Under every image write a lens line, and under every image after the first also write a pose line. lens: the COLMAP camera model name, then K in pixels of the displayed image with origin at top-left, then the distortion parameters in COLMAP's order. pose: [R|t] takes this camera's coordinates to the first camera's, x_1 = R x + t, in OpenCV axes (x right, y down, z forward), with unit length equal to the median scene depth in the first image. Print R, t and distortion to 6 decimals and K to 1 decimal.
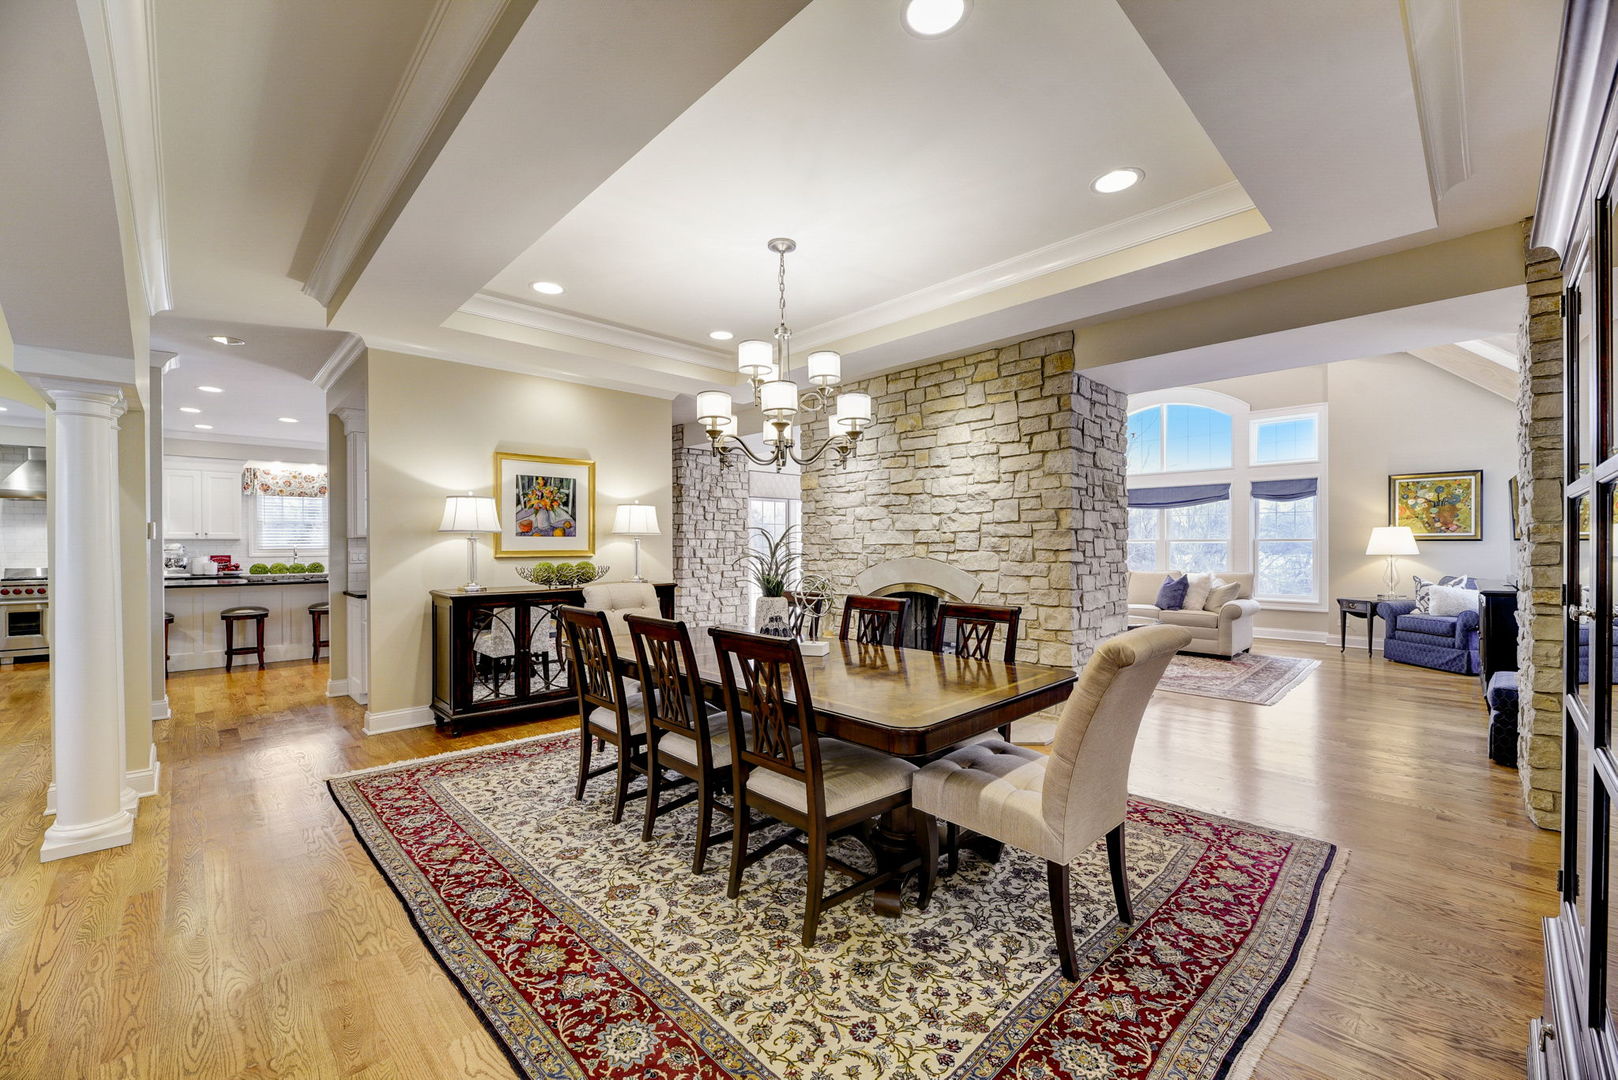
lens RADIAL K [[666.3, 0, 809.0], [0, 666.3, 540.0], [0, 0, 1]] dist [-0.000961, -0.000139]
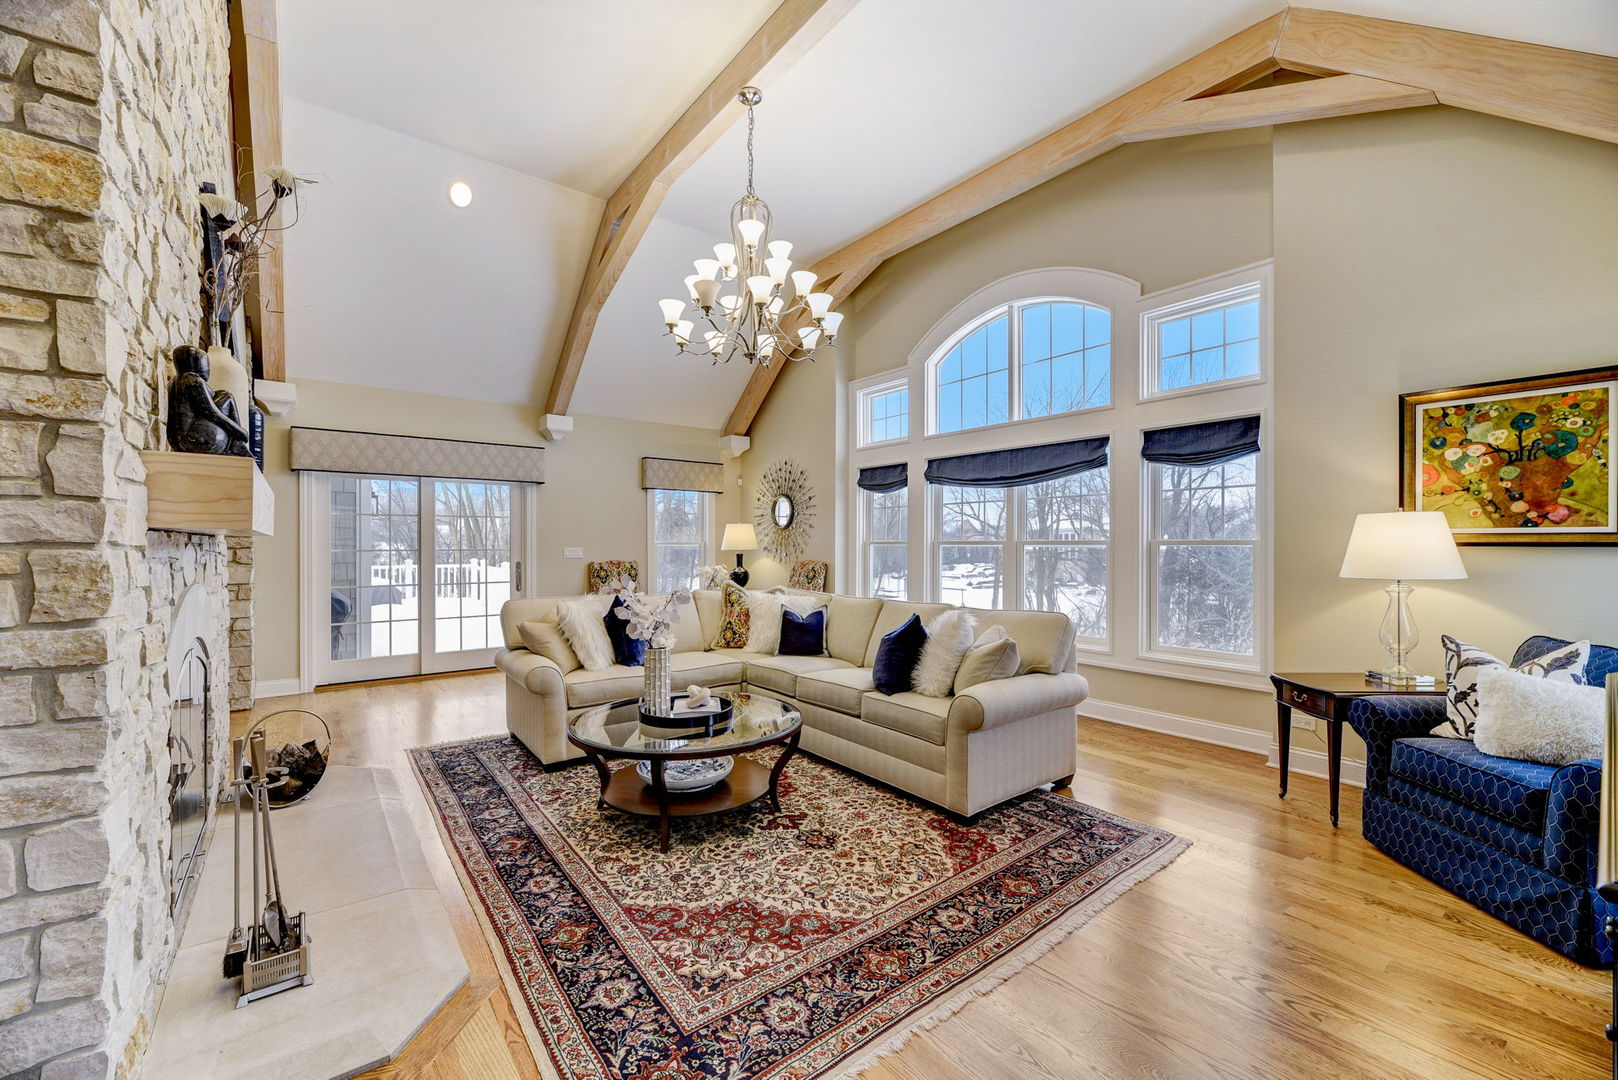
lens RADIAL K [[666.3, 0, 809.0], [0, 666.3, 540.0], [0, 0, 1]] dist [-0.000961, -0.000139]
pose [[0.993248, 0.005308, -0.115893, 1.854886], [-0.005492, 0.999984, -0.001270, 0.000232], [0.115884, 0.001898, 0.993261, 1.803715]]
